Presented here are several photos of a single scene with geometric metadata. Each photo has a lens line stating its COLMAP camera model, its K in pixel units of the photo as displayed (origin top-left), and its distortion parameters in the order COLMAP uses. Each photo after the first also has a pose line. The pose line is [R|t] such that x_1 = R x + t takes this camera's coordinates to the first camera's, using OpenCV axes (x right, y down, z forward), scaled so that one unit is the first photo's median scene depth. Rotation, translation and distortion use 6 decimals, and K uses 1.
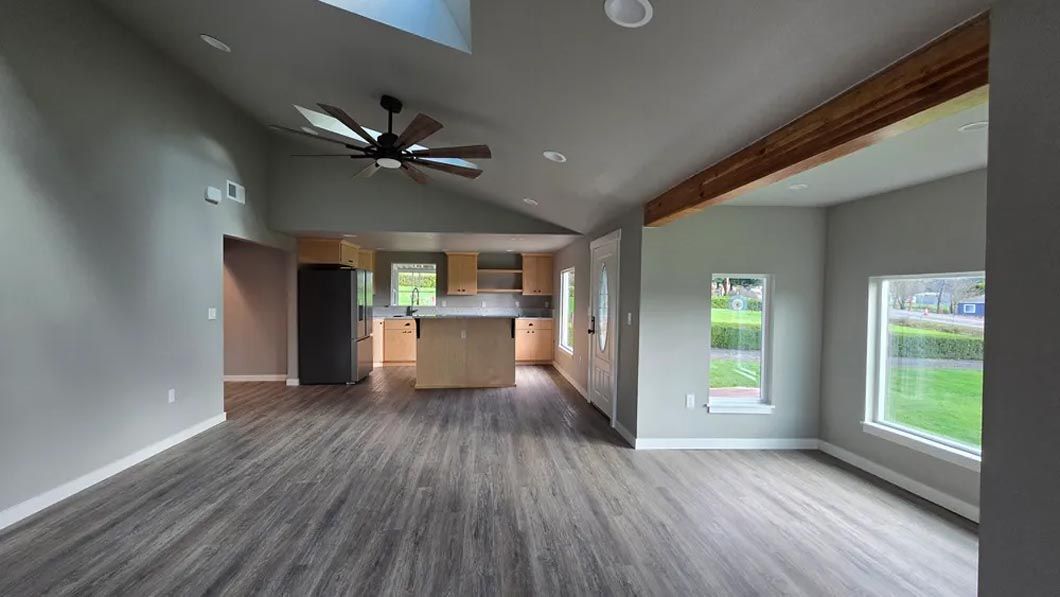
lens RADIAL K [[442.2, 0, 534.0], [0, 442.2, 303.5], [0, 0, 1]] dist [-0.005984, 0.000412]
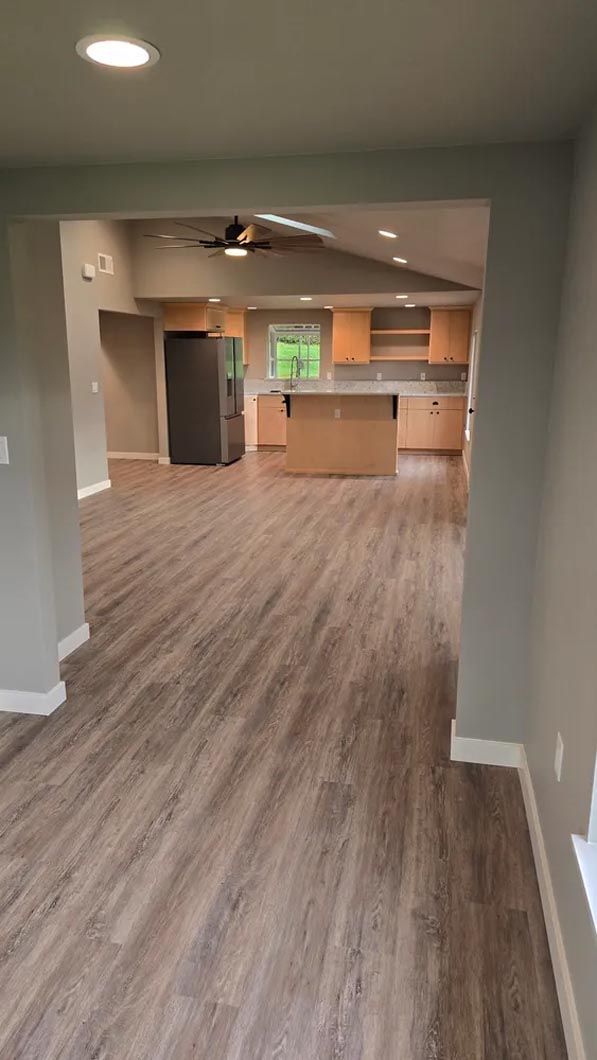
lens RADIAL K [[721.6, 0, 297.4], [0, 721.6, 523.7], [0, 0, 1]] dist [0.049926, -0.047461]
pose [[0.952176, 0.063252, -0.298932, 0.383040], [0.000632, 0.977928, 0.208939, -0.028551], [0.305550, -0.199136, 0.931120, -0.742467]]
